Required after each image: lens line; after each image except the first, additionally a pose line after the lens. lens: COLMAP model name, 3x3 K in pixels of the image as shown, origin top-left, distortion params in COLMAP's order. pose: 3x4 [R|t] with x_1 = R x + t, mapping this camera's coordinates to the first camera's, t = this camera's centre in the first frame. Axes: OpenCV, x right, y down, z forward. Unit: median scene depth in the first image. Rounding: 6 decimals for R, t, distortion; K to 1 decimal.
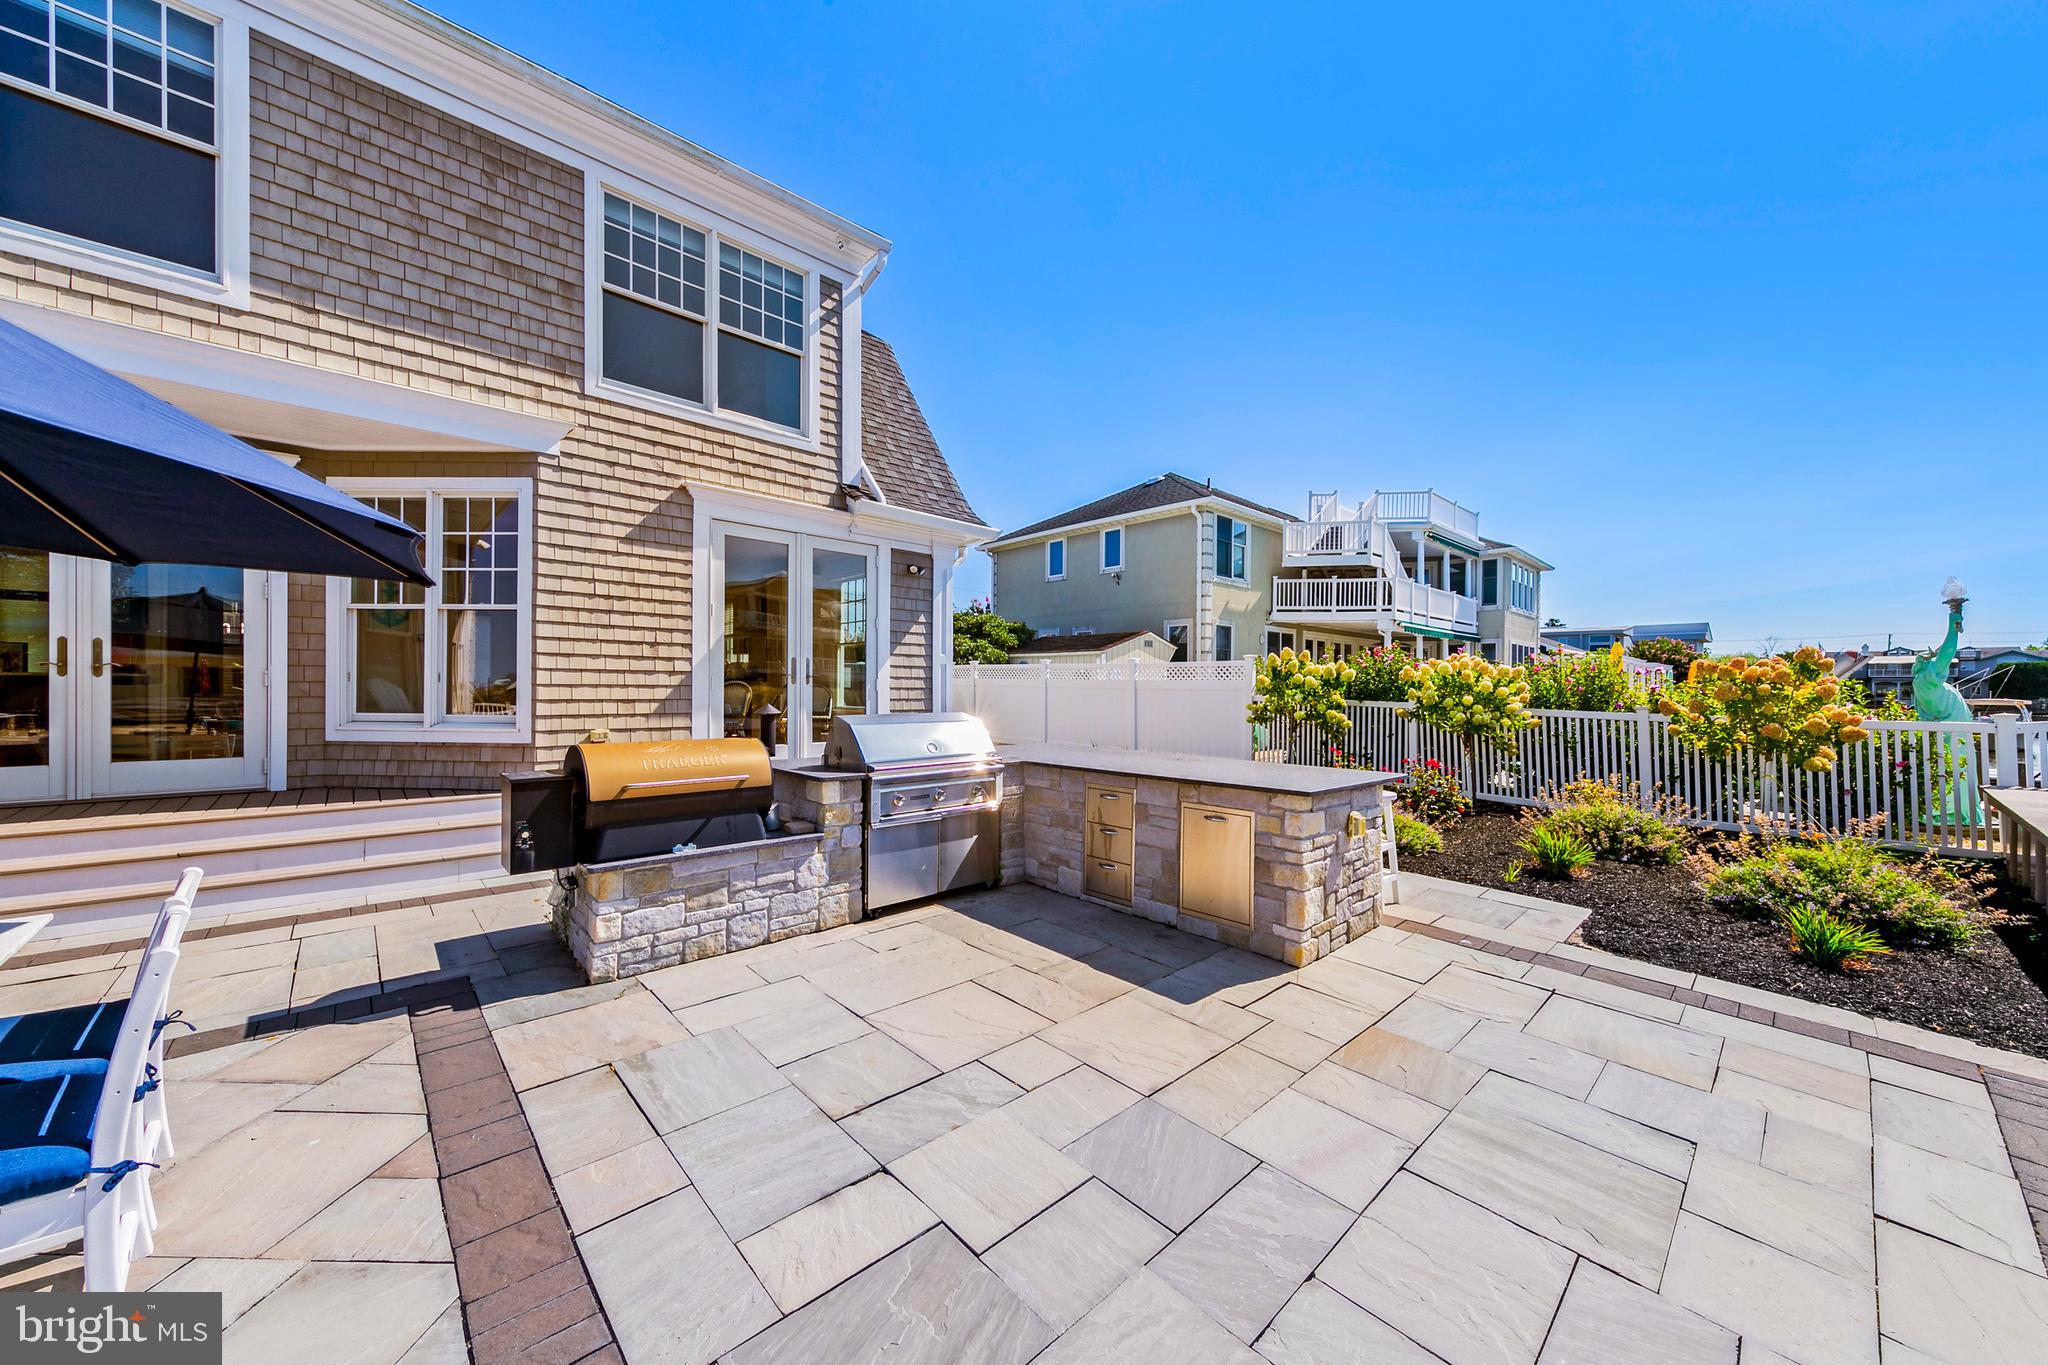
lens RADIAL K [[724.3, 0, 985.7], [0, 724.3, 691.6], [0, 0, 1]] dist [0.017193, -0.000377]
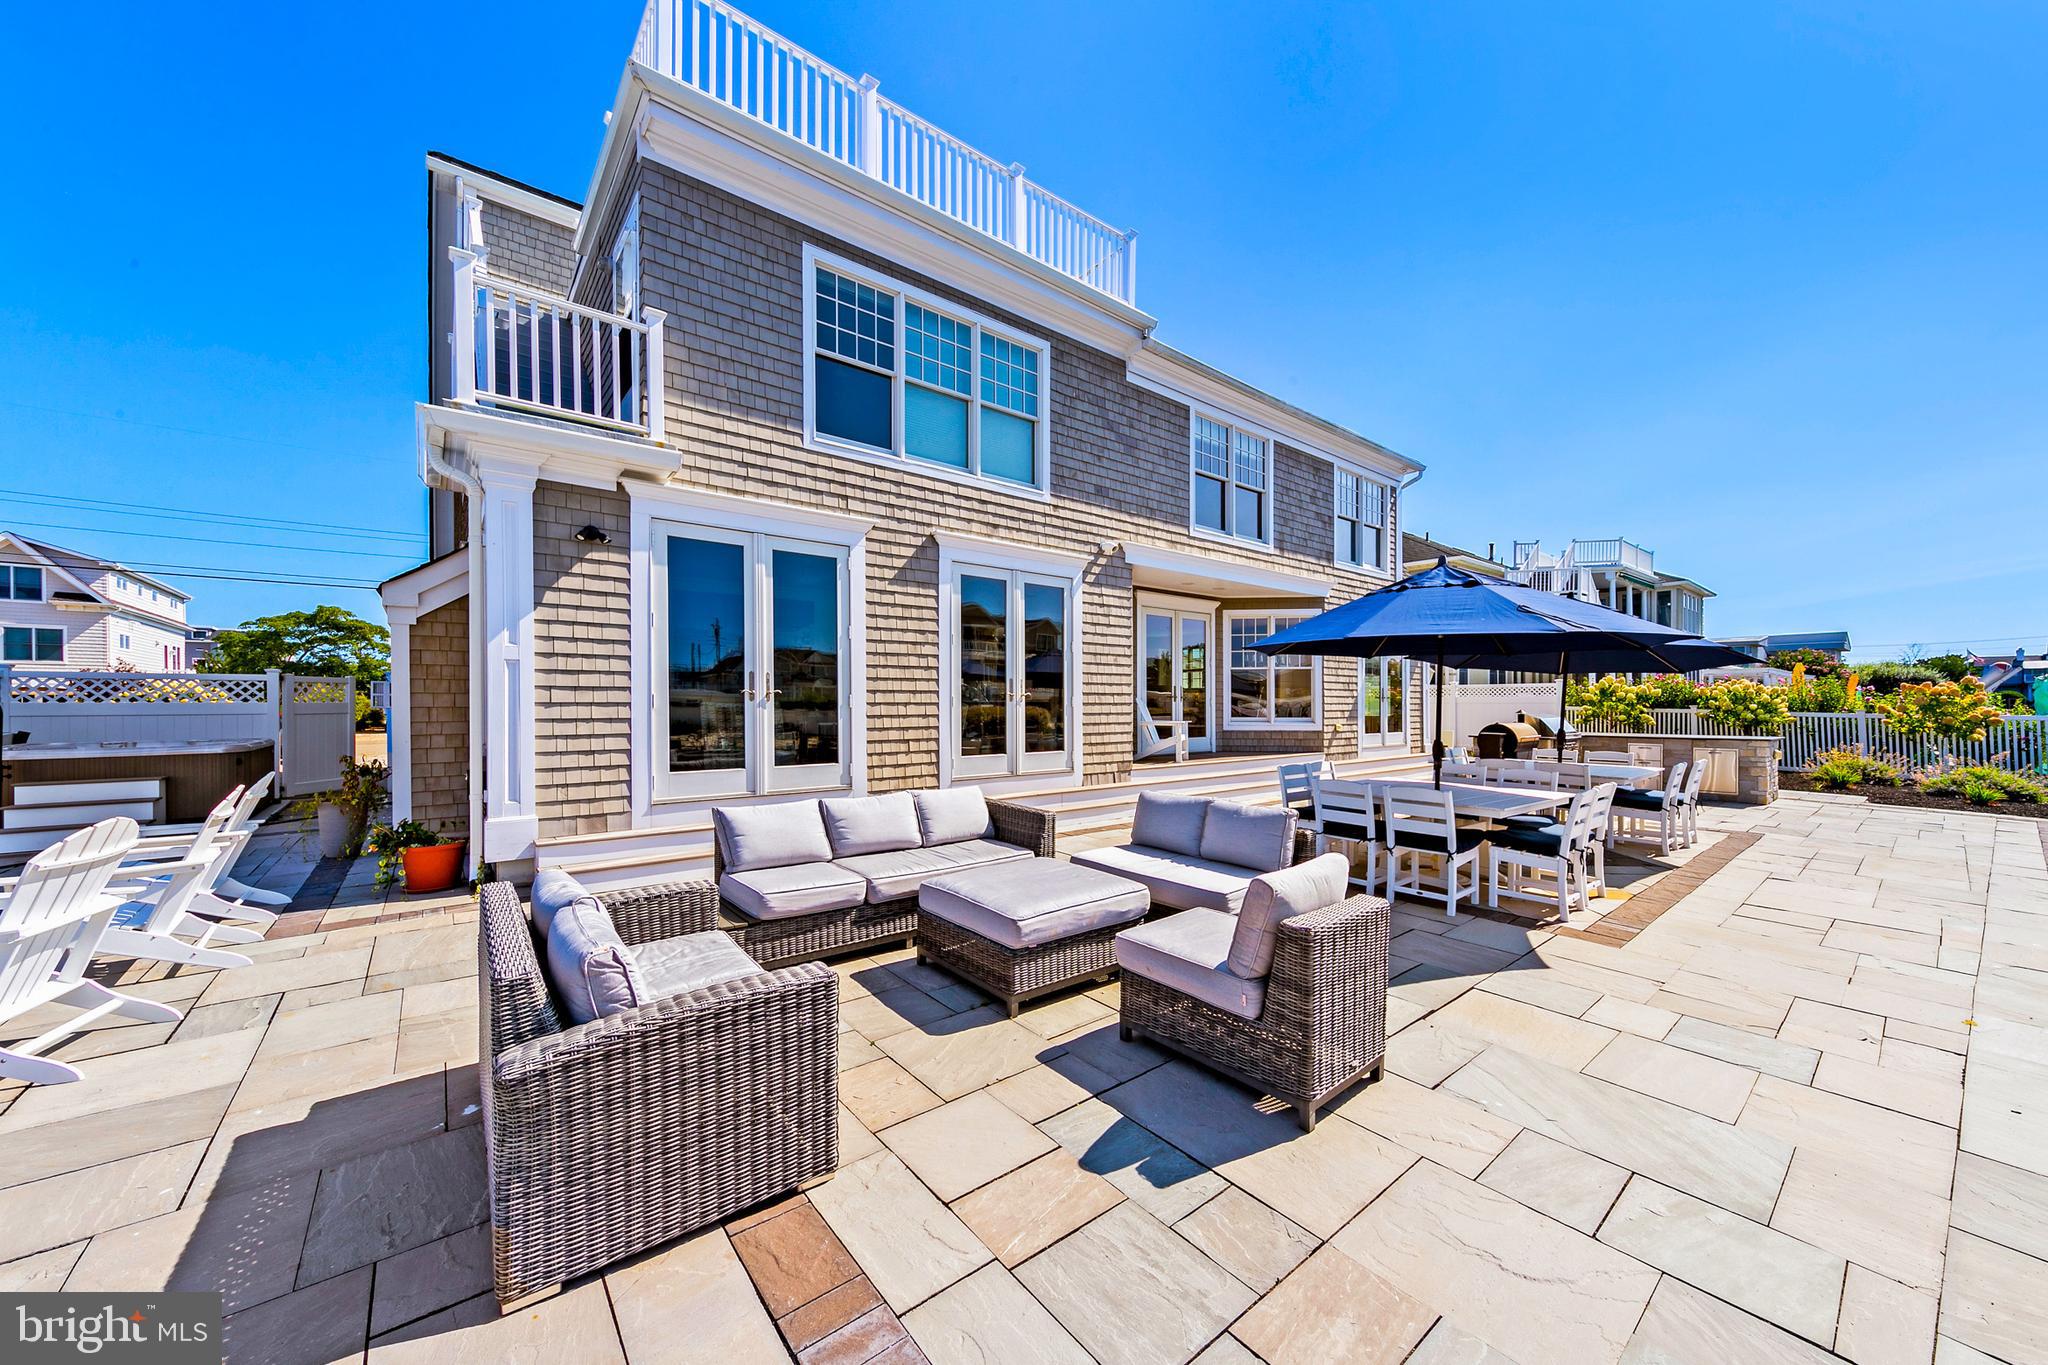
lens RADIAL K [[724.3, 0, 1023.6], [0, 724.3, 715.3], [0, 0, 1]] dist [0.017193, -0.000377]
pose [[0.998215, -0.008489, -0.059117, -1.249781], [0.009350, 0.999854, 0.014310, -0.011610], [0.058987, -0.014838, 0.998148, -1.093531]]
